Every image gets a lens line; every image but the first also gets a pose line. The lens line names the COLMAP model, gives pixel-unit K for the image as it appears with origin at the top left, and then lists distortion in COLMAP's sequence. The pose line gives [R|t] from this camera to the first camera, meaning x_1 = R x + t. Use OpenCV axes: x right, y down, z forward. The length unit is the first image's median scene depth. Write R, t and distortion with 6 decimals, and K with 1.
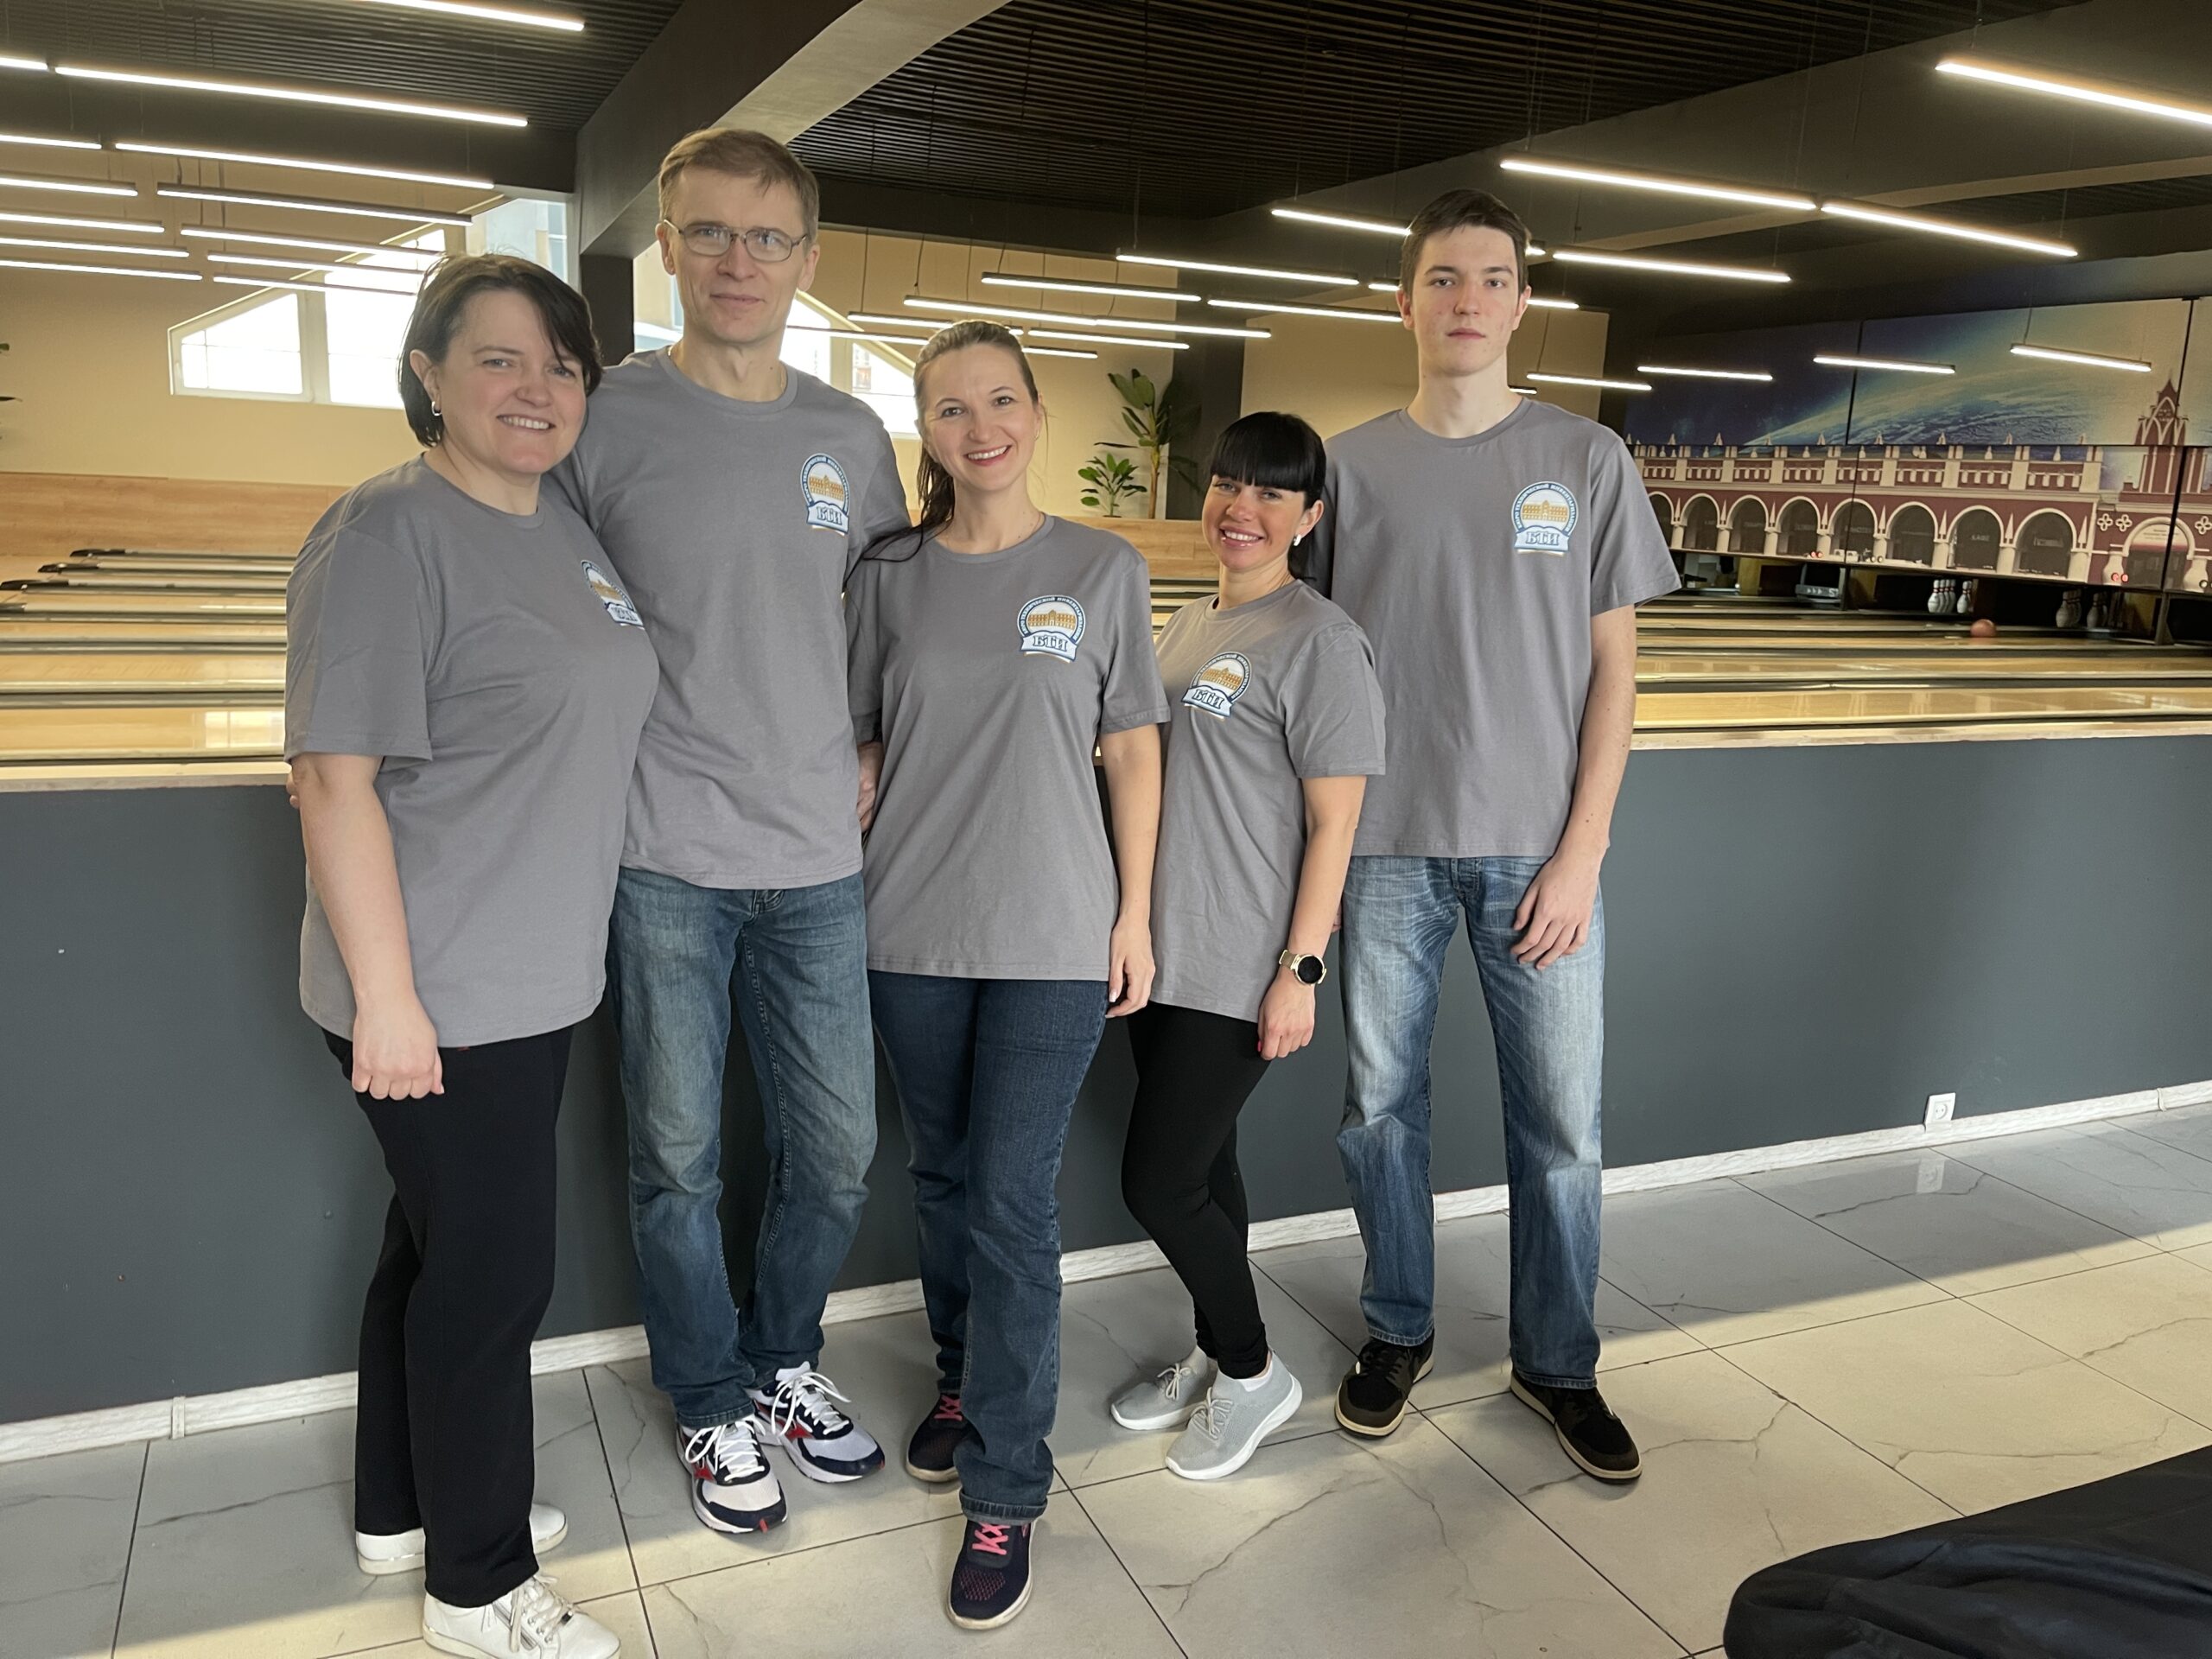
lens RADIAL K [[1677.4, 0, 1116.8], [0, 1677.4, 823.0], [0, 0, 1]] dist [0.072544, -0.084264]
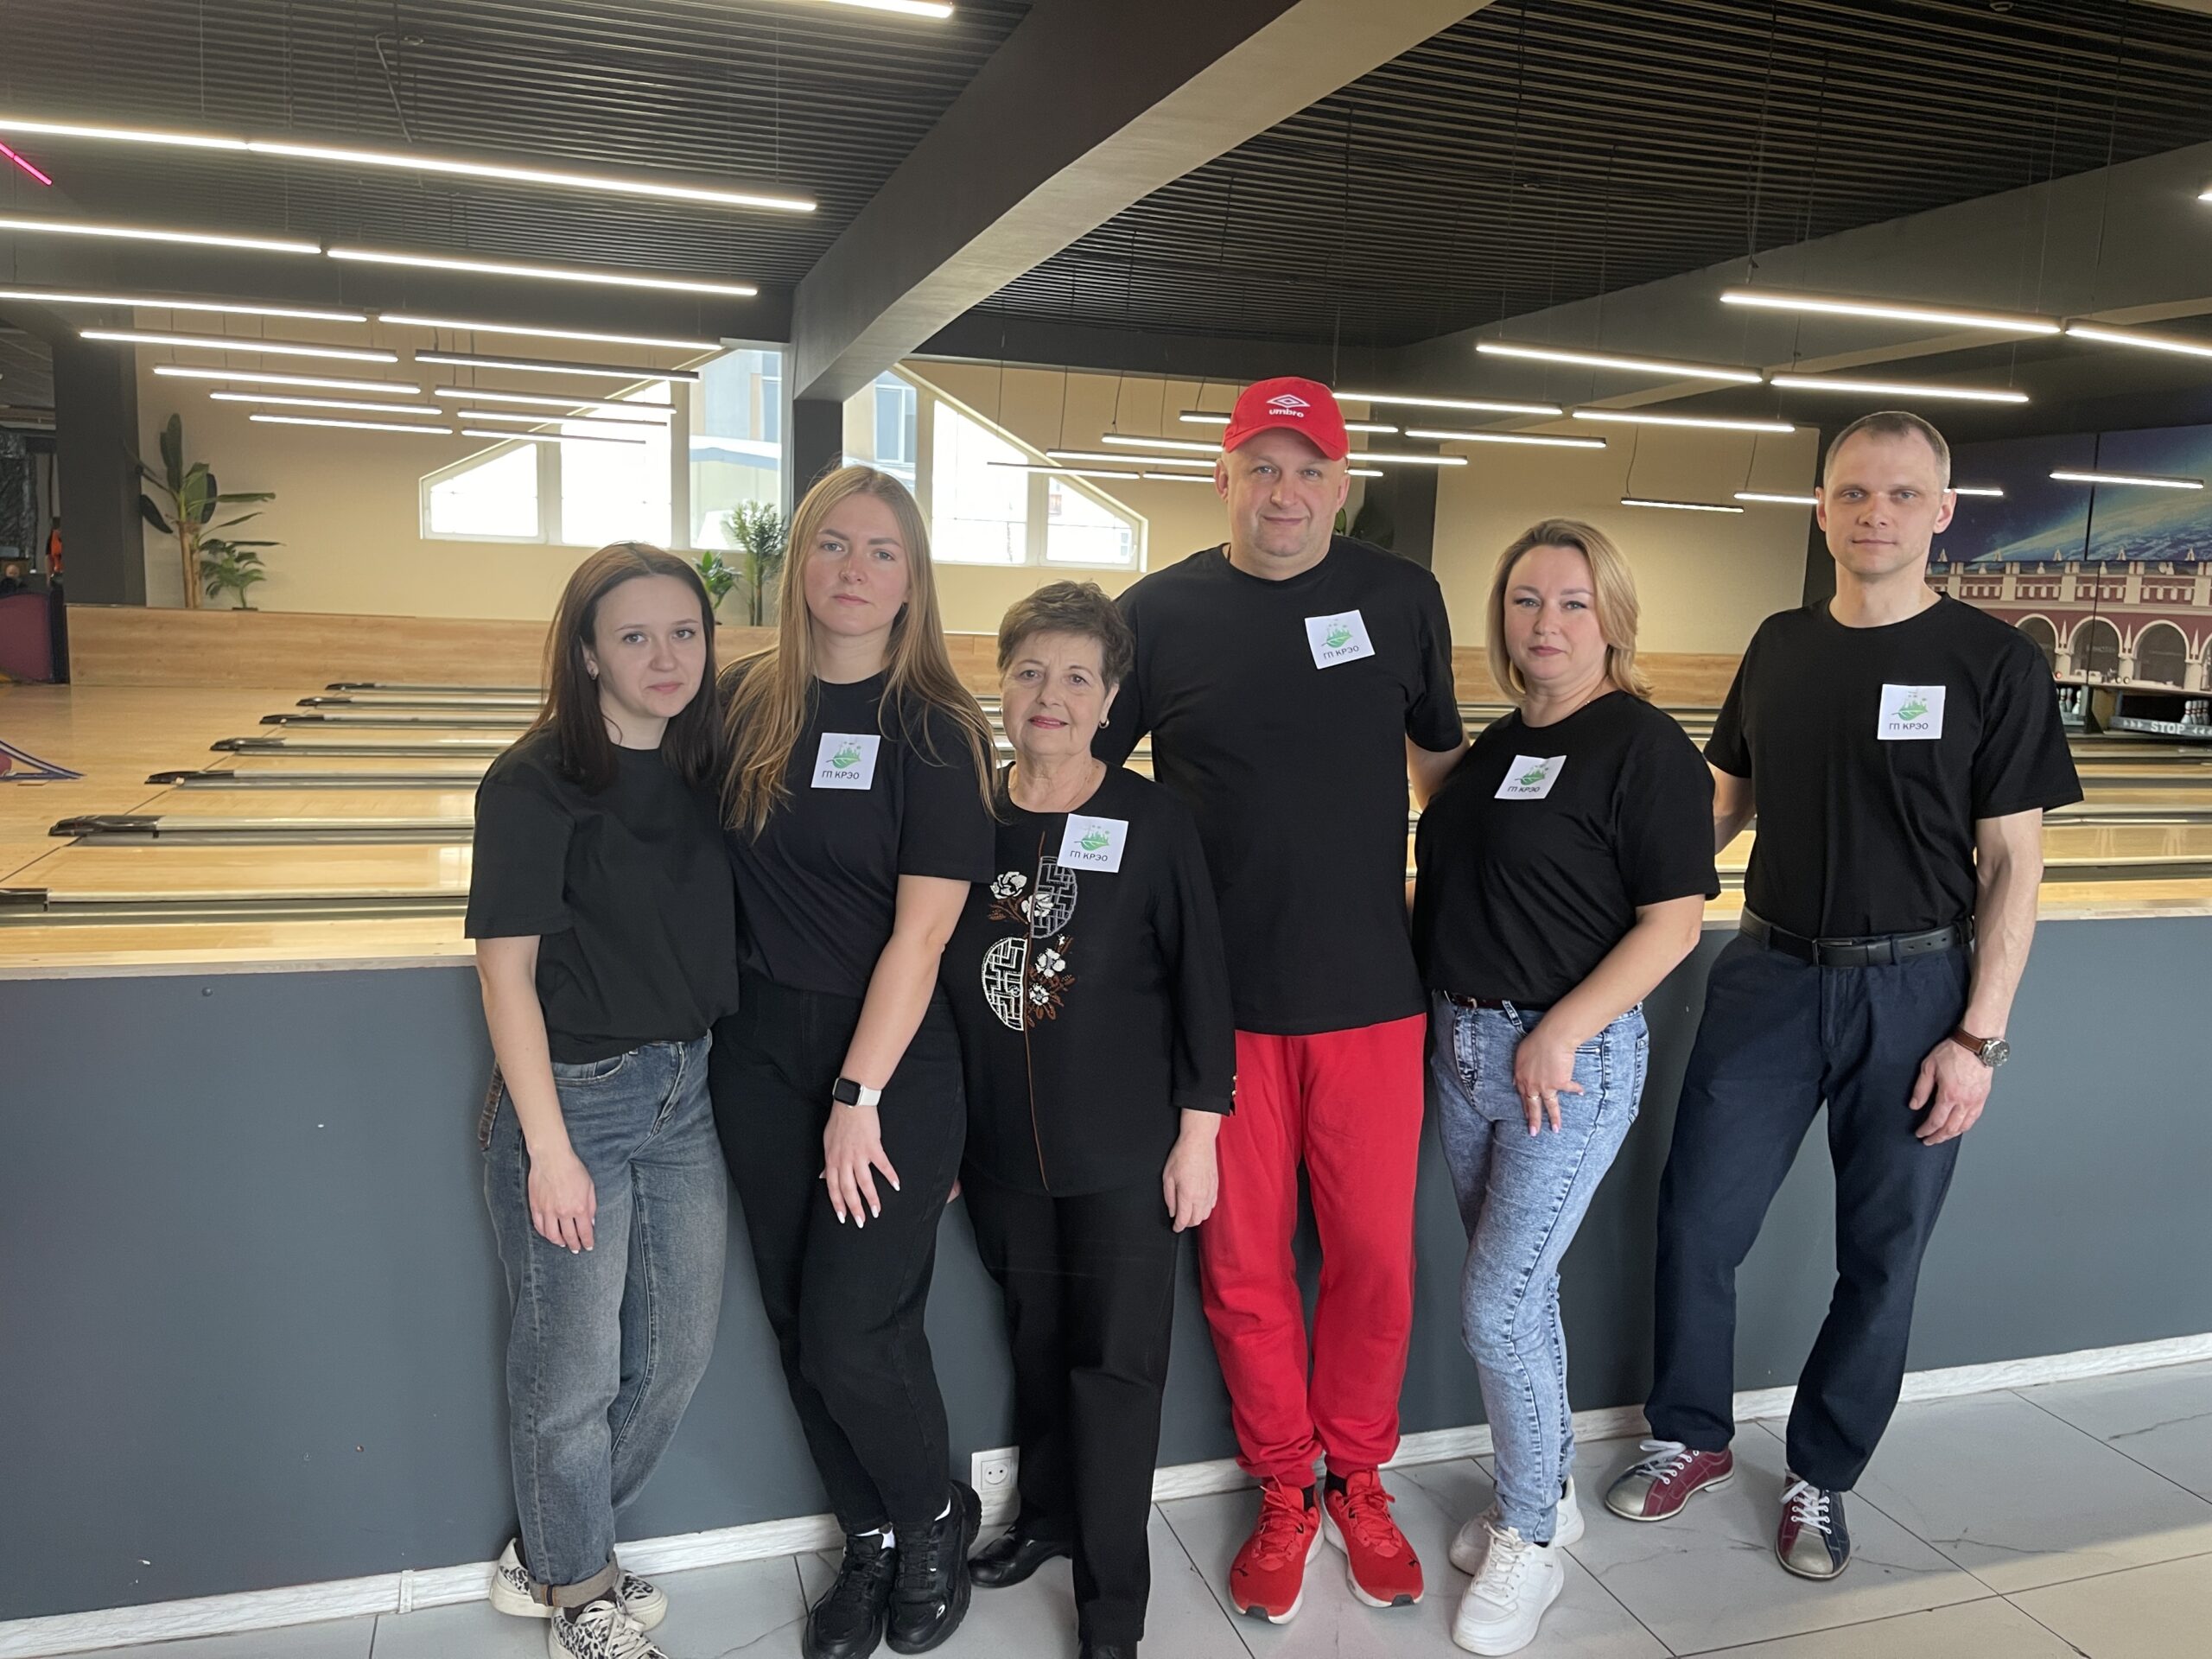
lens RADIAL K [[1677.4, 0, 1107.9], [0, 1677.4, 838.5], [0, 0, 1]] dist [0.072544, -0.084264]
pose [[0.993538, 0.004971, -0.113390, -0.004716], [-0.011558, 0.998278, -0.057507, -0.007372], [0.112909, 0.058446, 0.991885, 0.003966]]
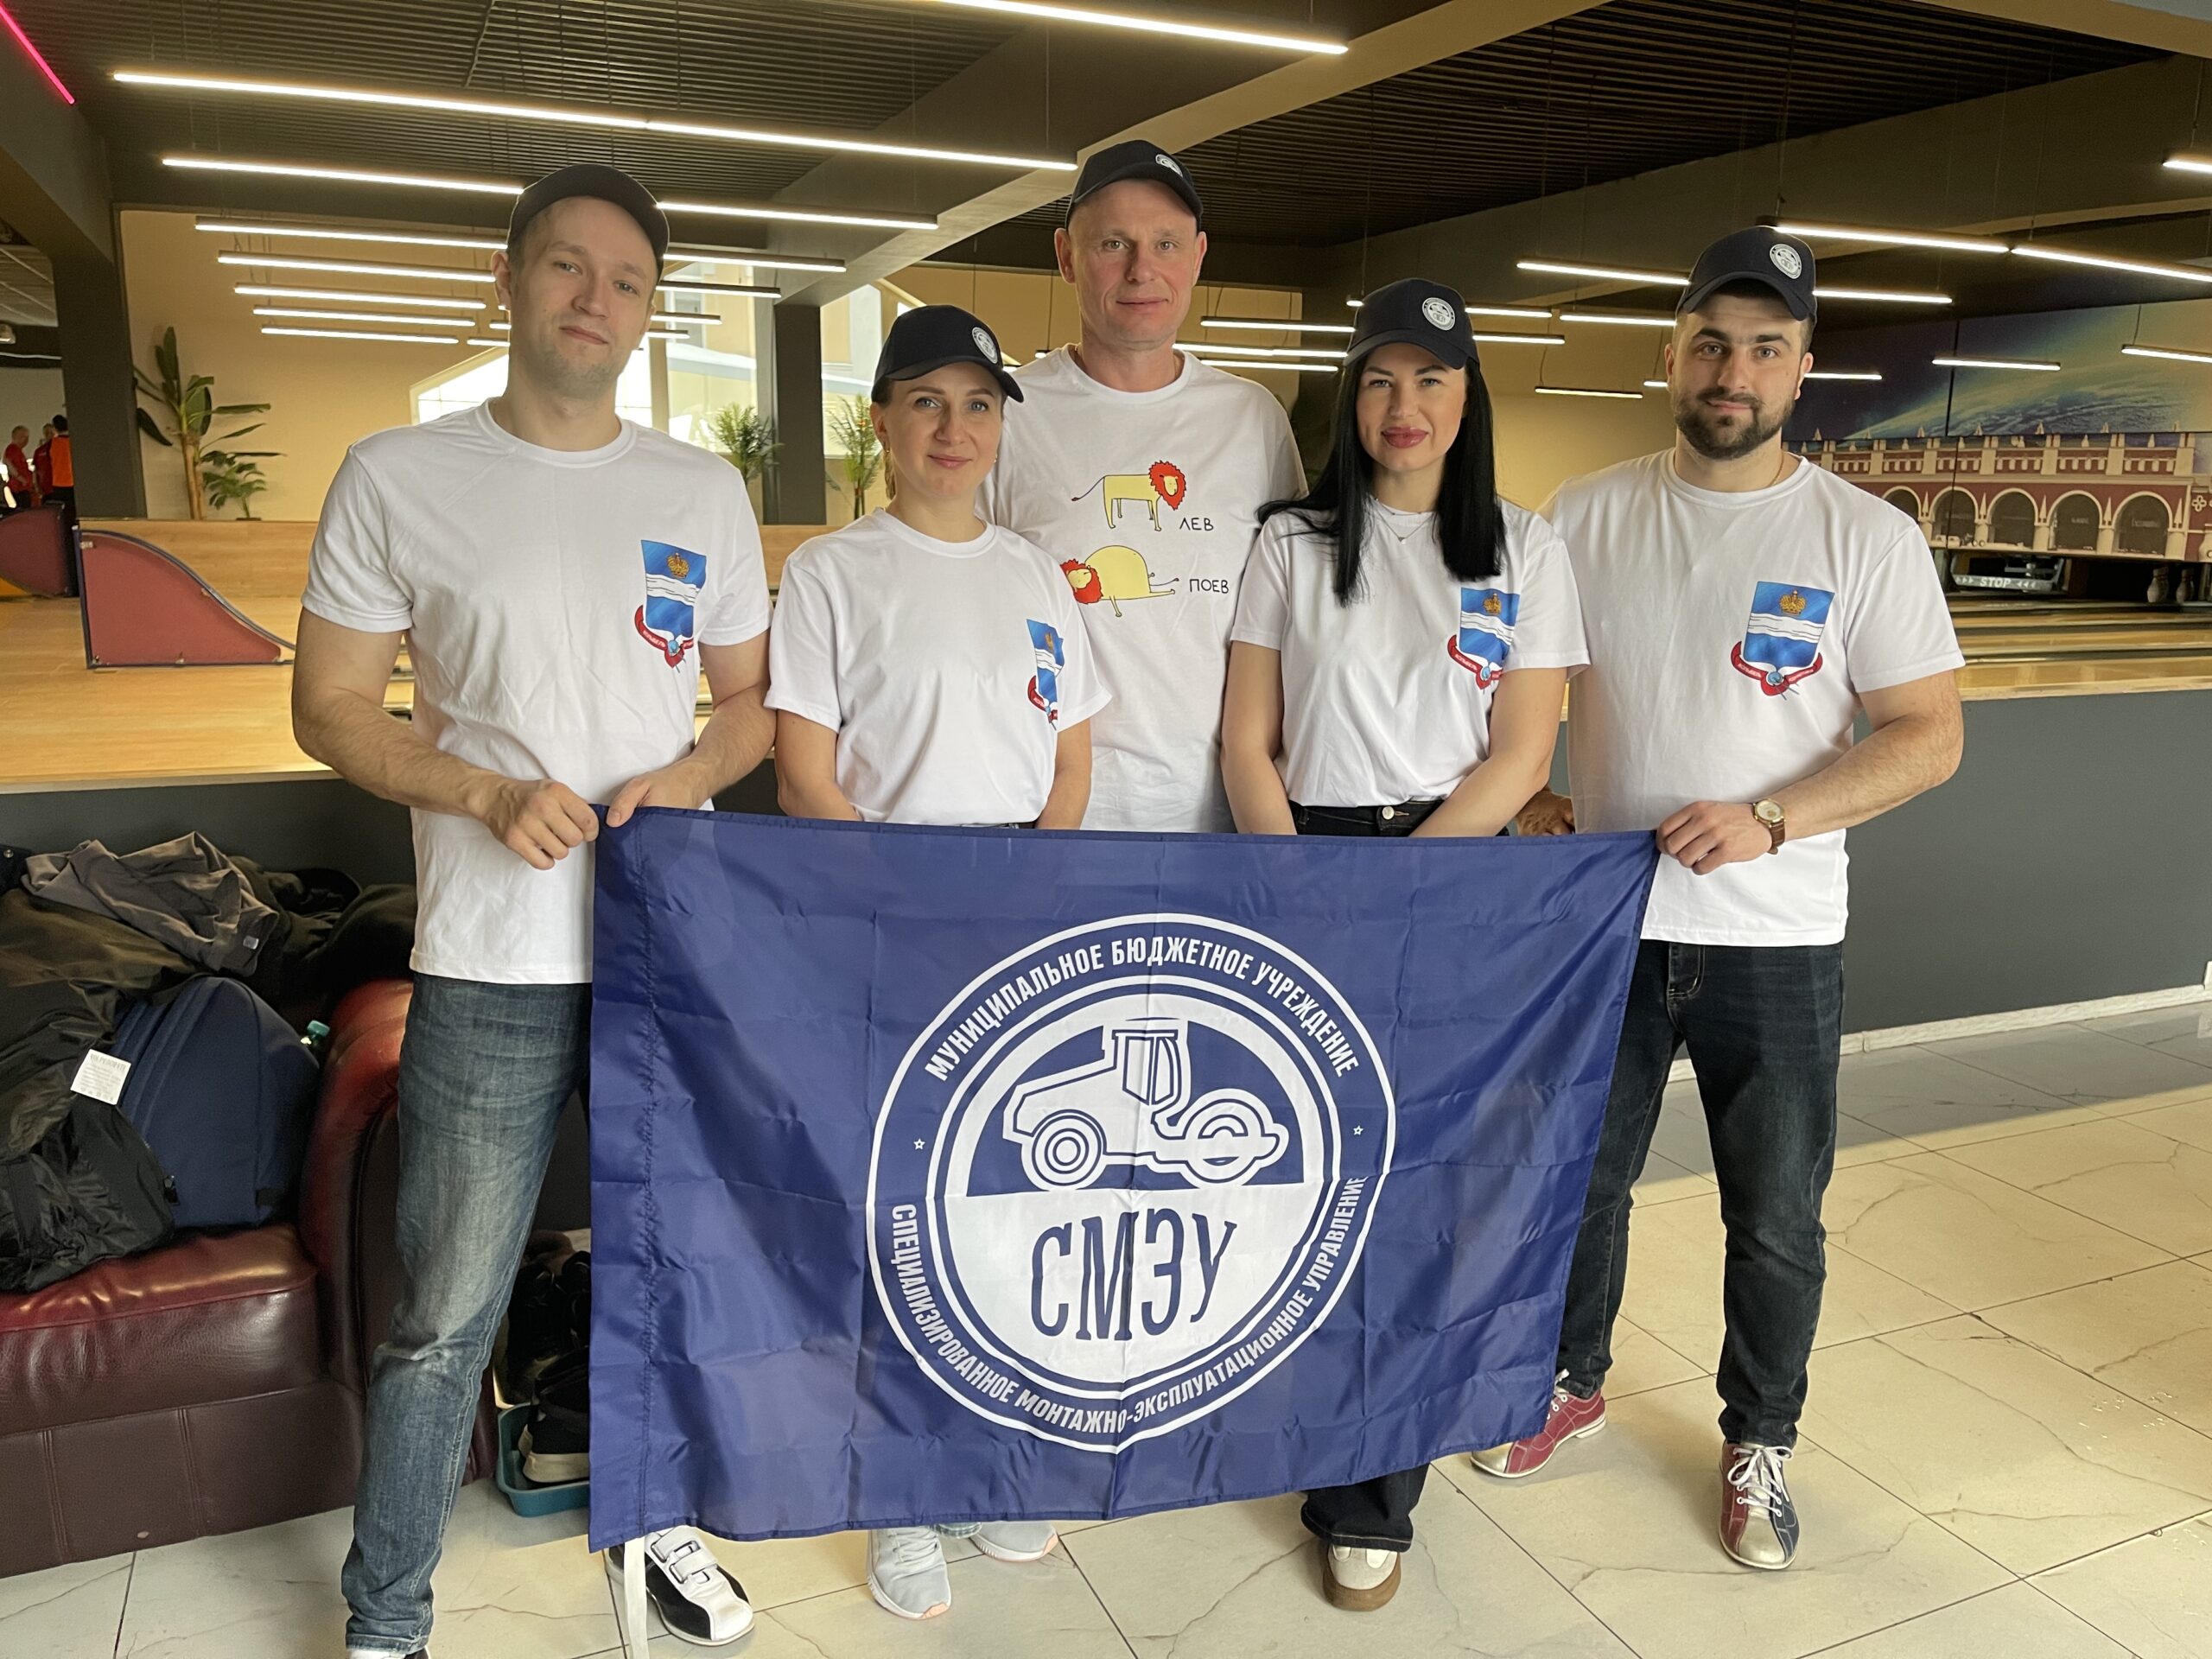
lens RADIAL K [[1677.4, 0, 1099.7], [0, 1677.4, 841.2], [0, 0, 1]] dist [0.072544, -0.084264]
pose [[0.999328, -0.028810, -0.022675, -0.091465], [0.028958, 0.999561, 0.006232, 0.009456], [0.022485, -0.006884, 0.999723, -0.087476]]
